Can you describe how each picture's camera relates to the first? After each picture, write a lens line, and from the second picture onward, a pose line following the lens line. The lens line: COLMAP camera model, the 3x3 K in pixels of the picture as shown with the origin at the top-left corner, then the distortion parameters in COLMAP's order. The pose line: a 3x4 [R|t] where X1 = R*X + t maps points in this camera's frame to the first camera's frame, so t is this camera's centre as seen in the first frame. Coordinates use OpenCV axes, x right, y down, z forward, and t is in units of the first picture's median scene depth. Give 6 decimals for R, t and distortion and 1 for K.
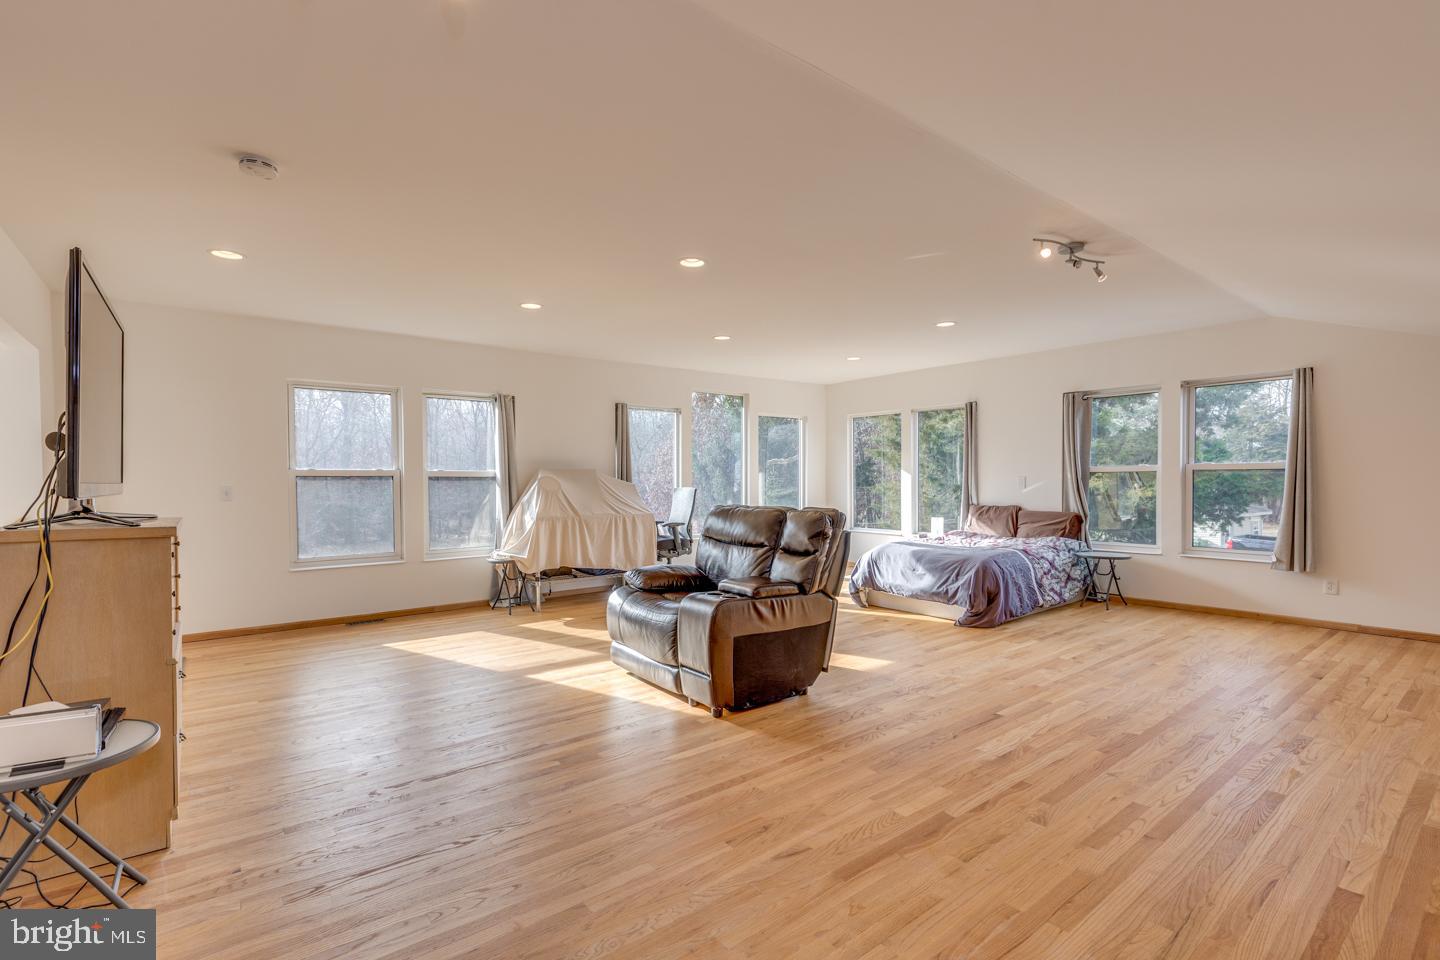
lens RADIAL K [[649.4, 0, 719.6], [0, 649.4, 476.8], [0, 0, 1]] dist [0.003078, 0.000623]
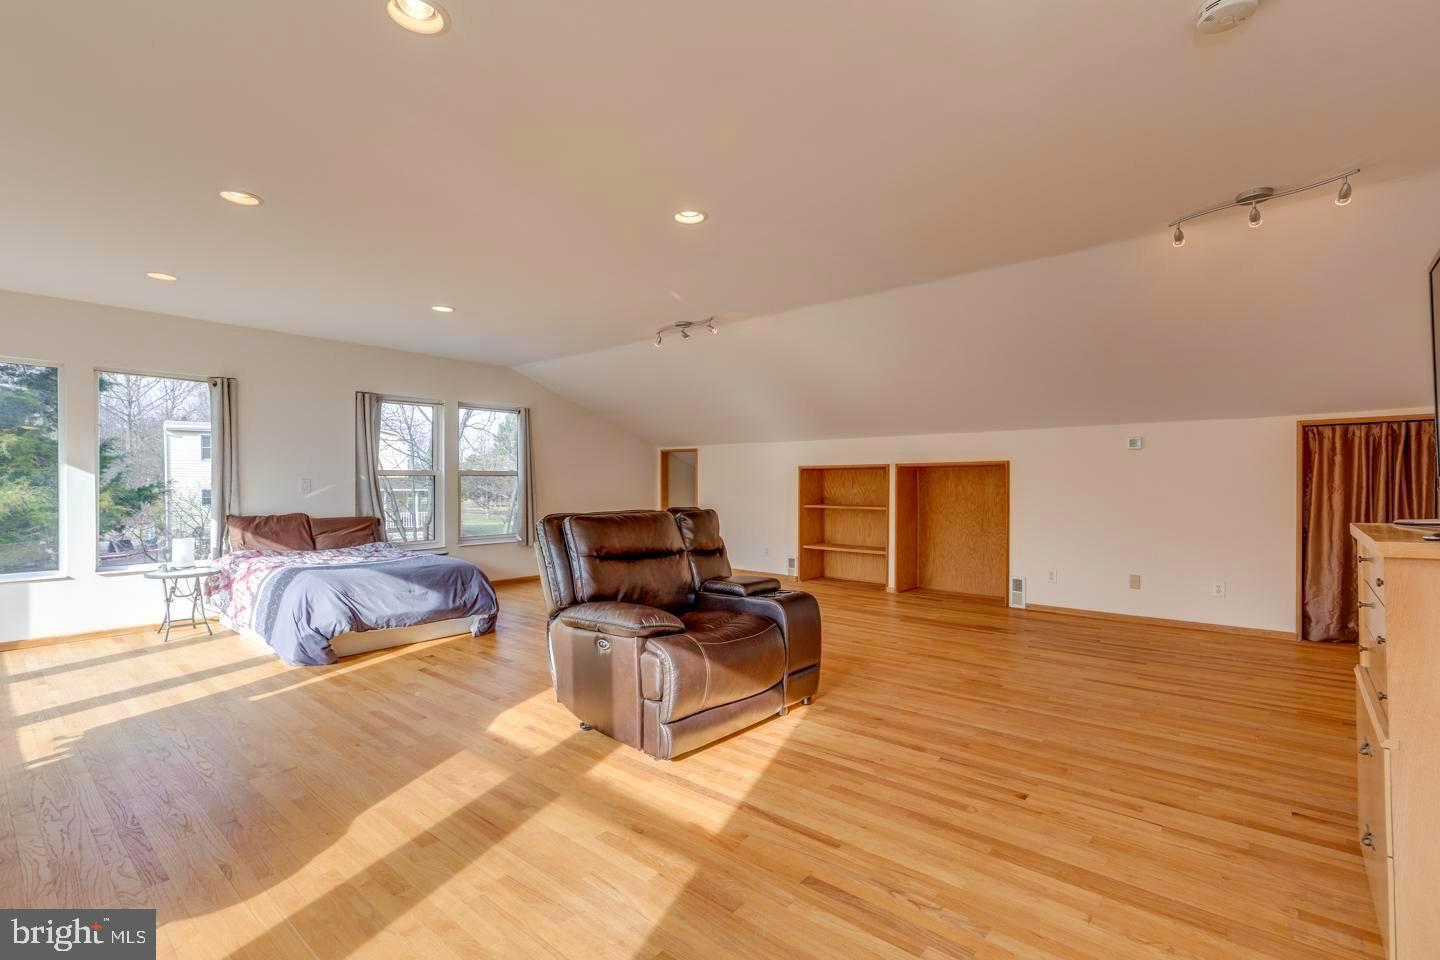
lens RADIAL K [[649.4, 0, 719.6], [0, 649.4, 476.8], [0, 0, 1]] dist [0.003078, 0.000623]
pose [[-0.184047, 0.015354, 0.982798, -0.787360], [-0.005731, 0.999844, -0.016694, 0.012282], [-0.982901, -0.008705, -0.183930, 1.027625]]
